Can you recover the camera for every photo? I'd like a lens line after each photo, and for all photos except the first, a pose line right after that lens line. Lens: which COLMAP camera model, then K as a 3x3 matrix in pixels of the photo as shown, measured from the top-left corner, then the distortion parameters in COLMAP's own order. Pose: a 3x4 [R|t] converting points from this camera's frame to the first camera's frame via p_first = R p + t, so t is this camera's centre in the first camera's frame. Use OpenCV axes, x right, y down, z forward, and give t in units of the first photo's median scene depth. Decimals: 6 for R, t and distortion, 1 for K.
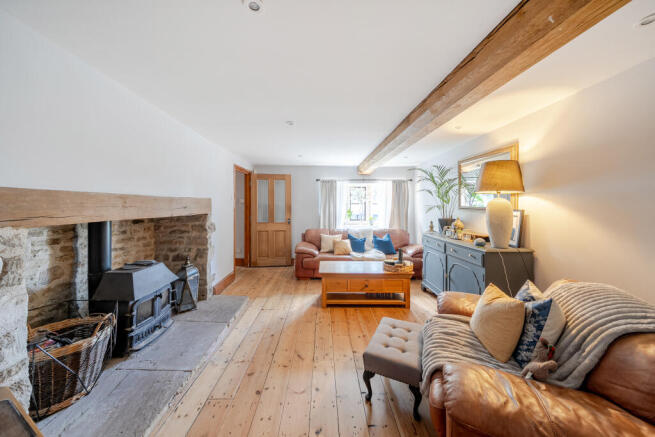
lens RADIAL K [[228.3, 0, 327.0], [0, 228.3, 219.0], [0, 0, 1]] dist [-0.007348, 0.000223]
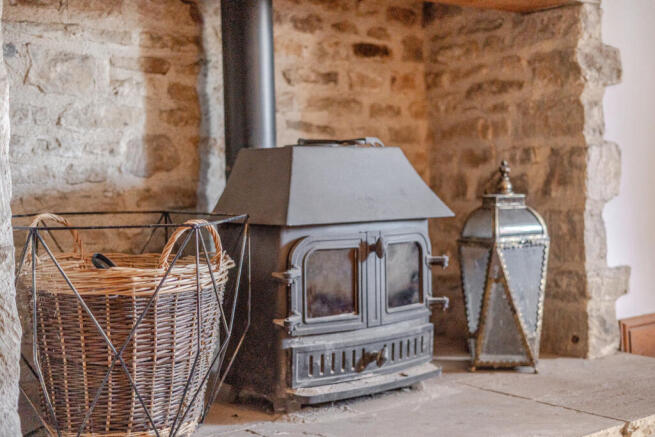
lens RADIAL K [[961.6, 0, 327.4], [0, 961.6, 218.7], [0, 0, 1]] dist [-0.050696, 0.000000]
pose [[0.620074, -0.007210, -0.784510, 0.138657], [0.011714, 0.999931, 0.000069, 0.252856], [0.784456, -0.009233, 0.620116, 0.176715]]
